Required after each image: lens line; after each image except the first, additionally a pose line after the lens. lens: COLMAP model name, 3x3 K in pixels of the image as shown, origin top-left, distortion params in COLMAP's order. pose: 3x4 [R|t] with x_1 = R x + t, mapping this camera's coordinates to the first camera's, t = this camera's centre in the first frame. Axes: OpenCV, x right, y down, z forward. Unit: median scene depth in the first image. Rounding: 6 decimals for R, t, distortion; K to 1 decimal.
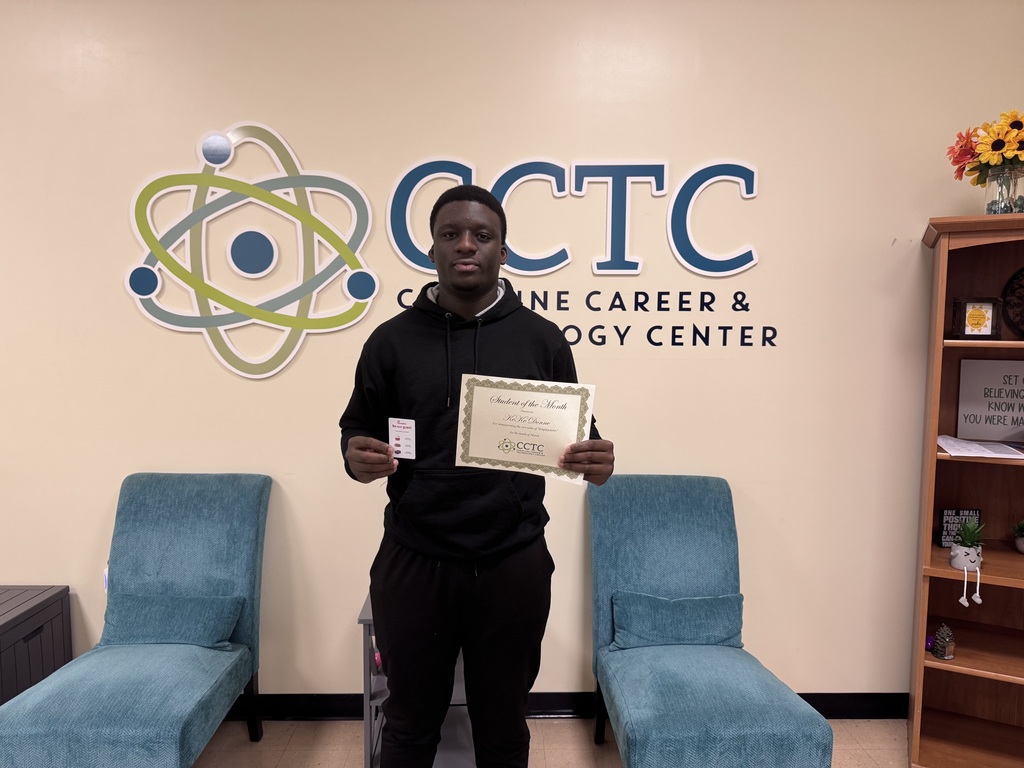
lens RADIAL K [[718.0, 0, 513.8], [0, 718.0, 386.0], [0, 0, 1]] dist [0.060656, -0.068325]
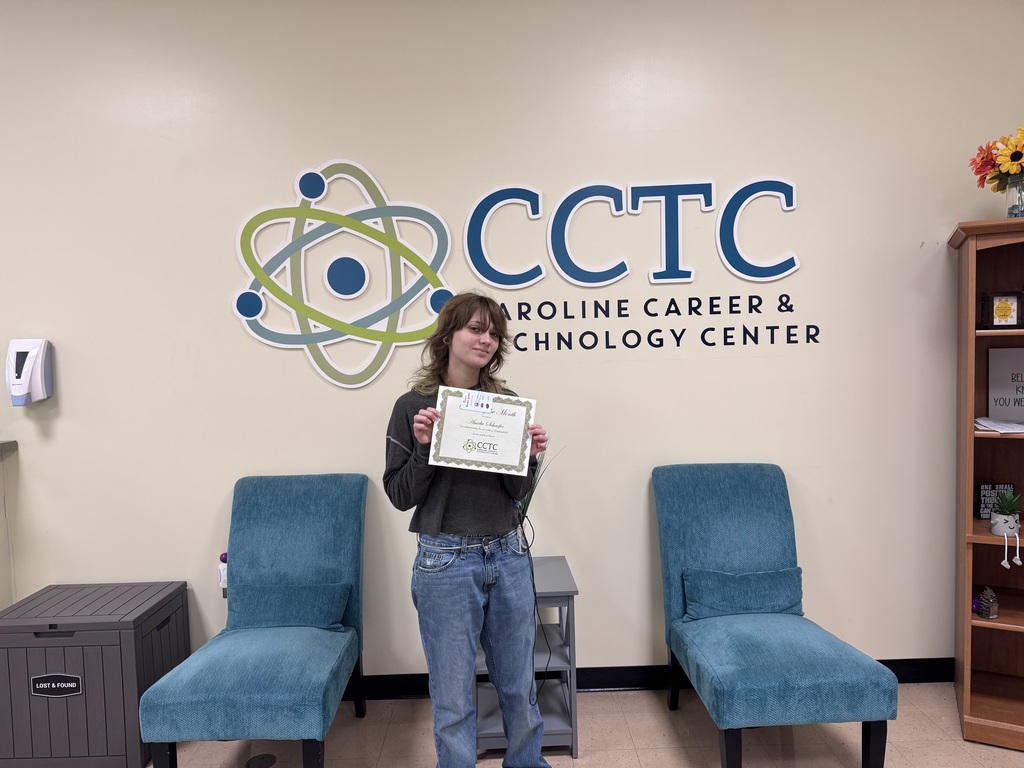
lens RADIAL K [[714.6, 0, 511.6], [0, 714.6, 384.4], [0, 0, 1]] dist [0.057952, -0.060813]
pose [[0.999347, -0.034736, -0.009956, -0.100276], [0.034500, 0.999142, -0.022893, 0.018178], [0.010743, 0.022534, 0.999688, -0.105426]]
